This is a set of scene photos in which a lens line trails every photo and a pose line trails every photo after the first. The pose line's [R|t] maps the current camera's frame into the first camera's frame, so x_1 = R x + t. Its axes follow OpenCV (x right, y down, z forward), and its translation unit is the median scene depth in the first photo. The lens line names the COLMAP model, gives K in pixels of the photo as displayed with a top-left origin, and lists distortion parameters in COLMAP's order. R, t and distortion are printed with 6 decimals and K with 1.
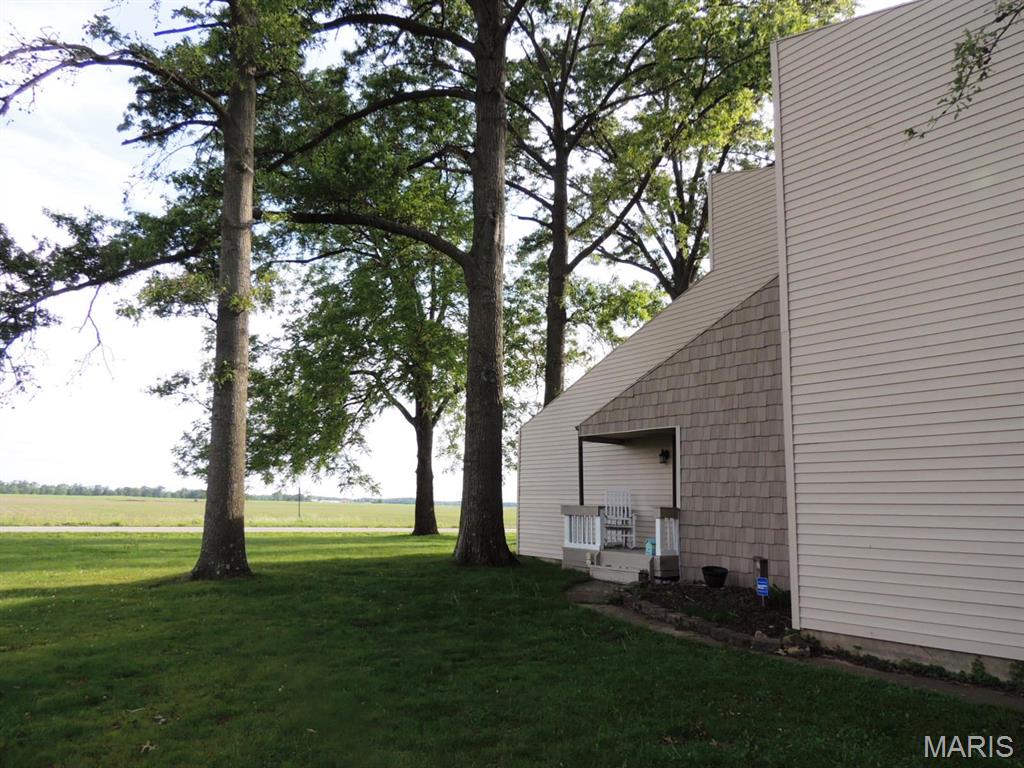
lens RADIAL K [[736.9, 0, 512.0], [0, 736.9, 384.0], [0, 0, 1]] dist [-0.030939, -0.003388]
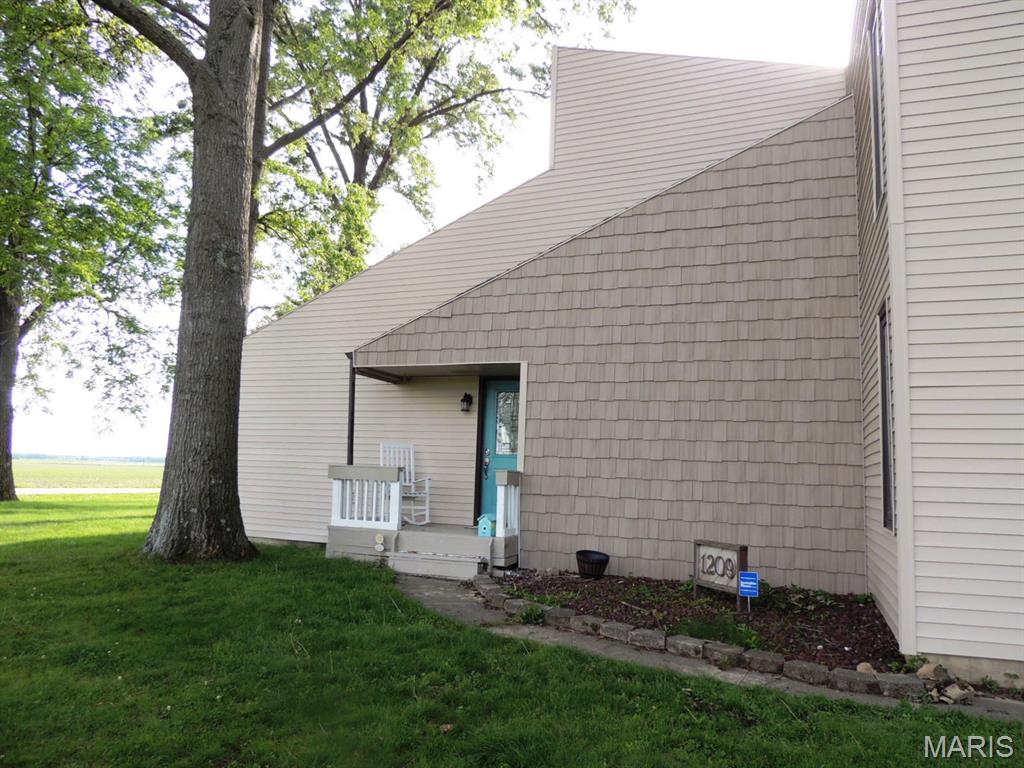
lens RADIAL K [[736.9, 0, 512.0], [0, 736.9, 384.0], [0, 0, 1]] dist [-0.030939, -0.003388]
pose [[0.837711, 0.069395, 0.541687, -0.178258], [-0.101396, 0.994411, 0.029414, 0.057087], [-0.536618, -0.079565, 0.840065, 0.369285]]
